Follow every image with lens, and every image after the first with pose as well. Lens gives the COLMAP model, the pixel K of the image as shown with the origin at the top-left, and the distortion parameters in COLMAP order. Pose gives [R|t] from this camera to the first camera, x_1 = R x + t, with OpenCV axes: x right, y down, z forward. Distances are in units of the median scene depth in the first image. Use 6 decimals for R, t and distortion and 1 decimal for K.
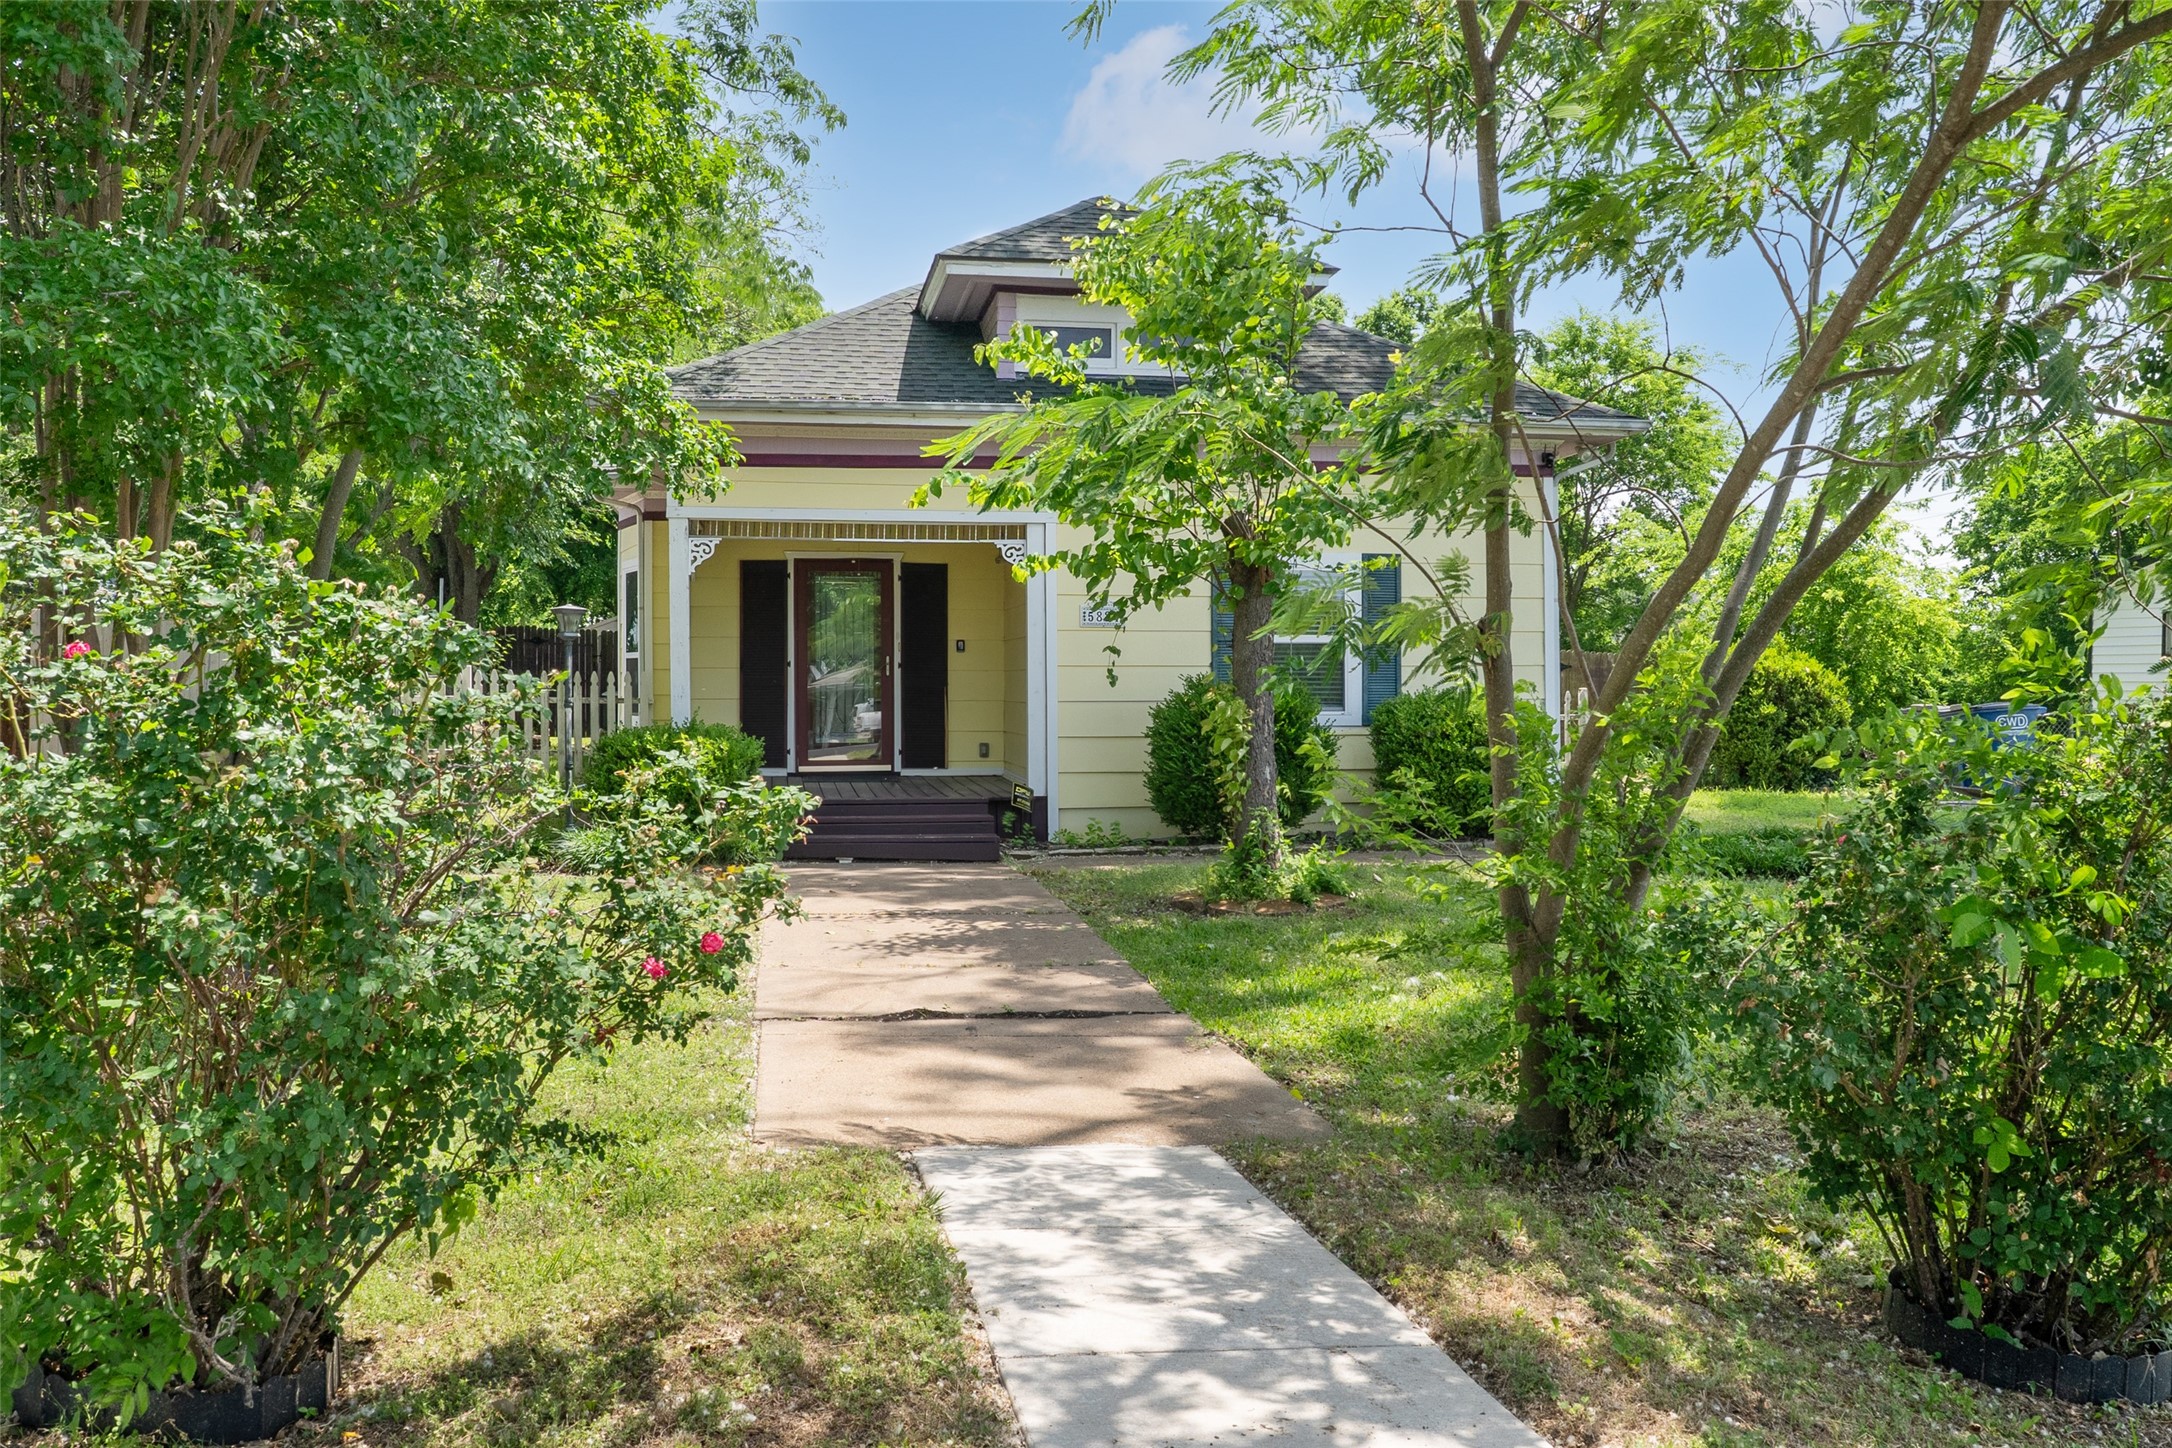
lens RADIAL K [[1746.6, 0, 1086.4], [0, 1746.6, 714.7], [0, 0, 1]] dist [-0.003004, -0.000173]
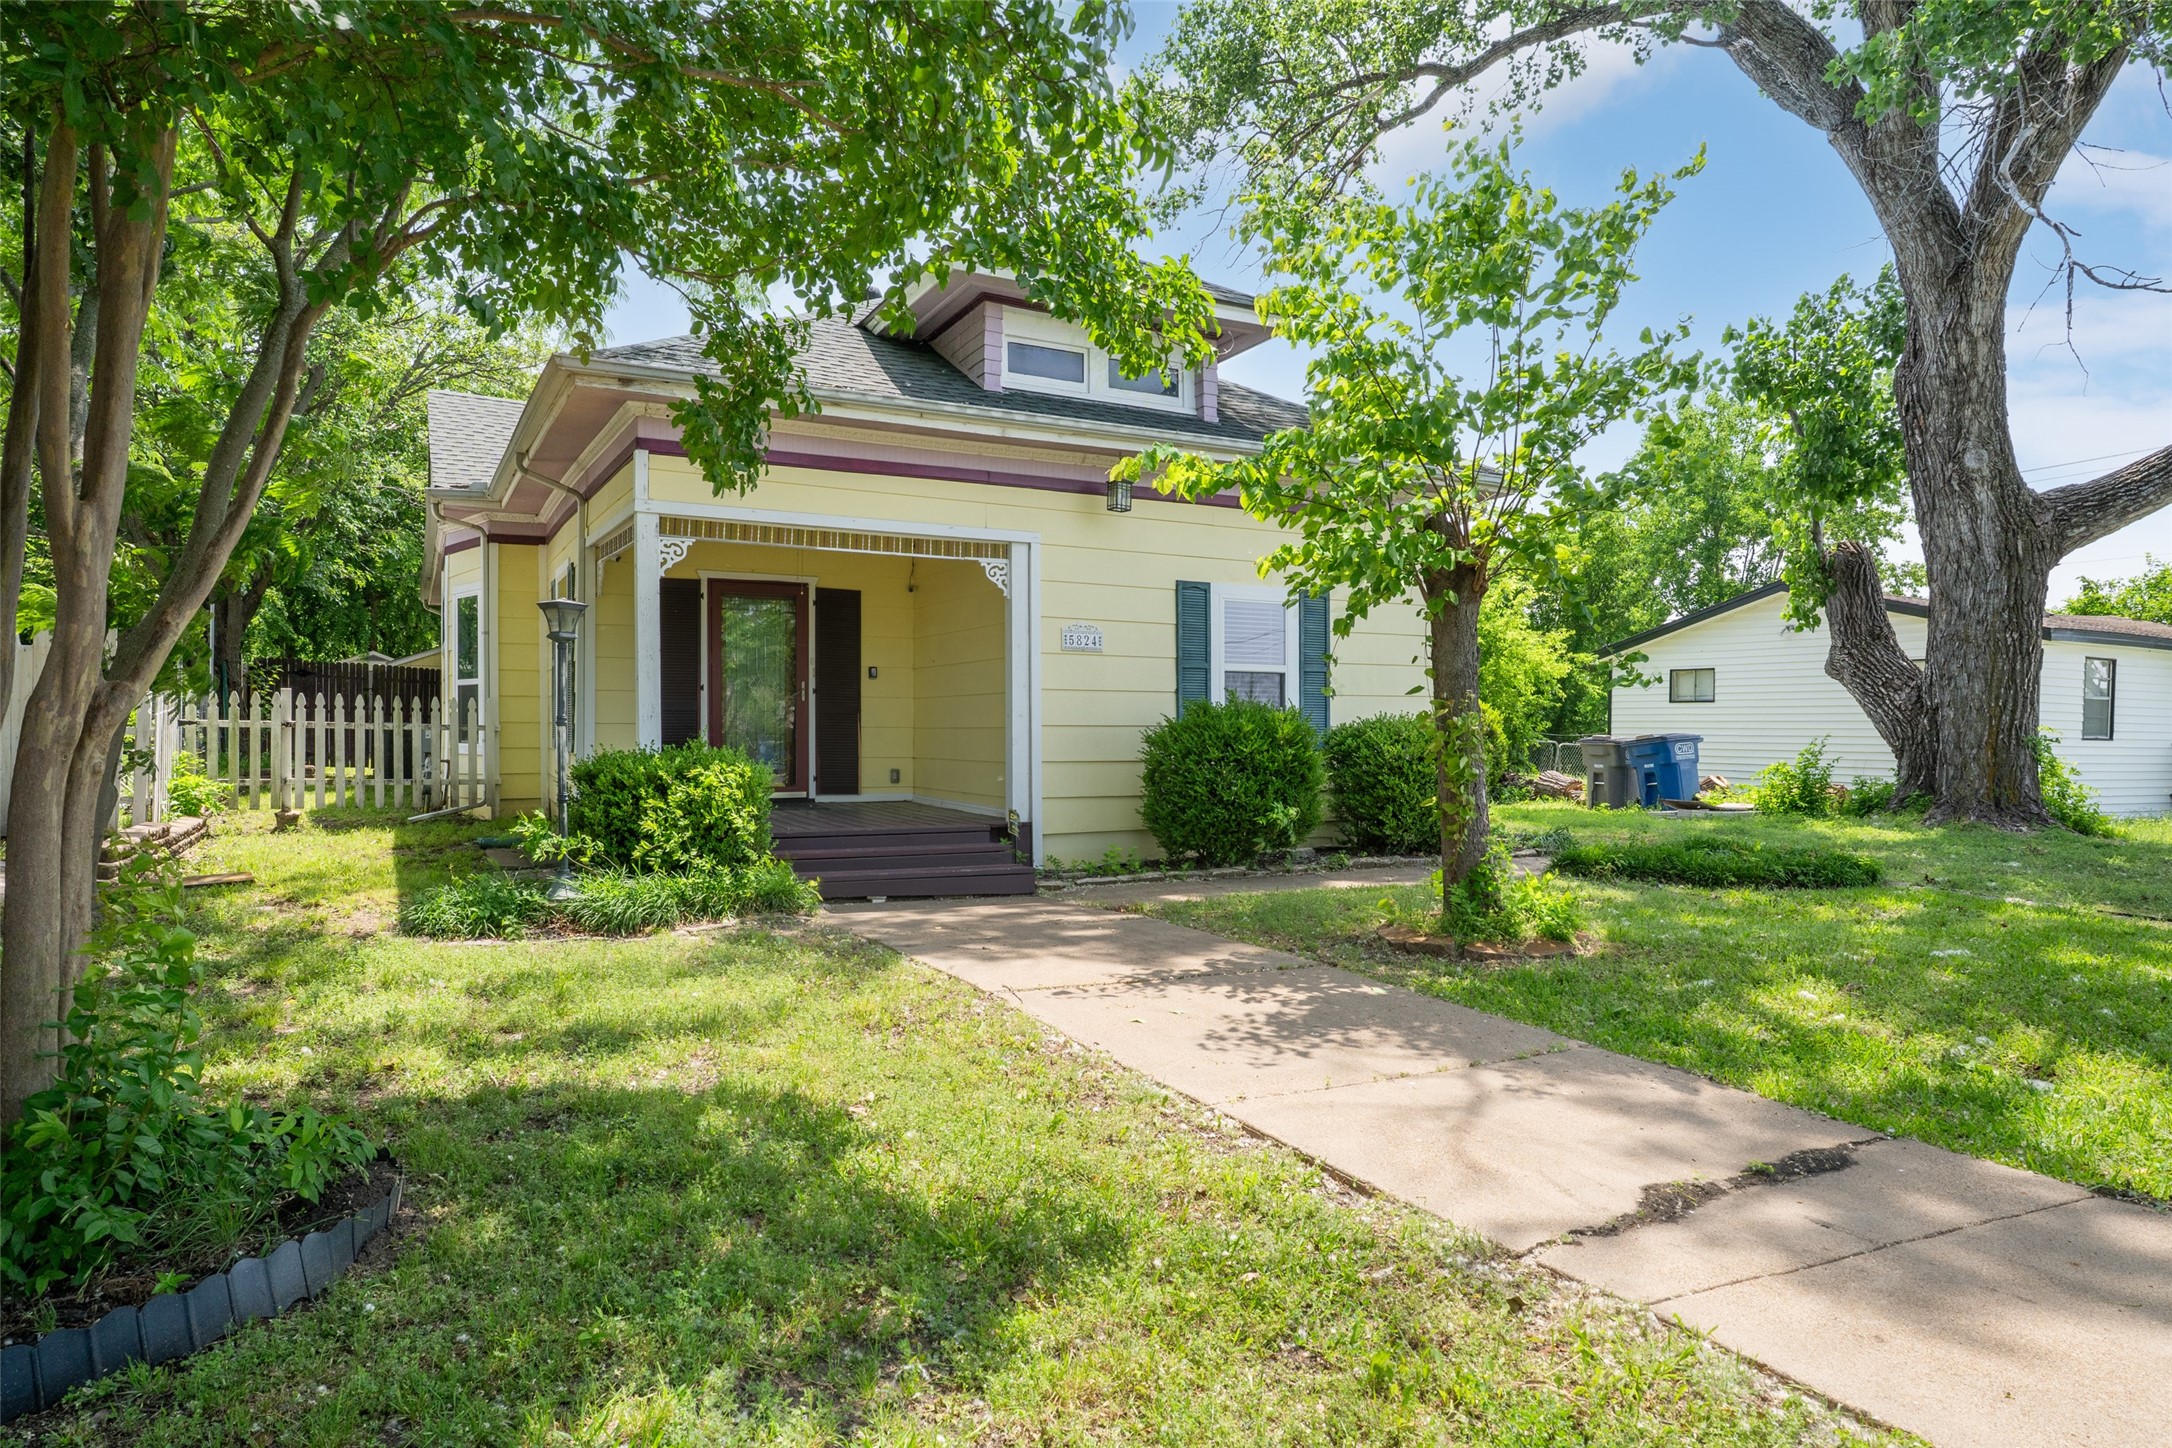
lens RADIAL K [[1266.1, 0, 1084.9], [0, 1266.1, 747.5], [0, 0, 1]] dist [0.001475, 0.000047]
pose [[0.953608, 0.001842, 0.301047, -0.179096], [-0.001109, 0.999996, -0.002607, 0.005724], [-0.301050, 0.002152, 0.953606, 0.271036]]
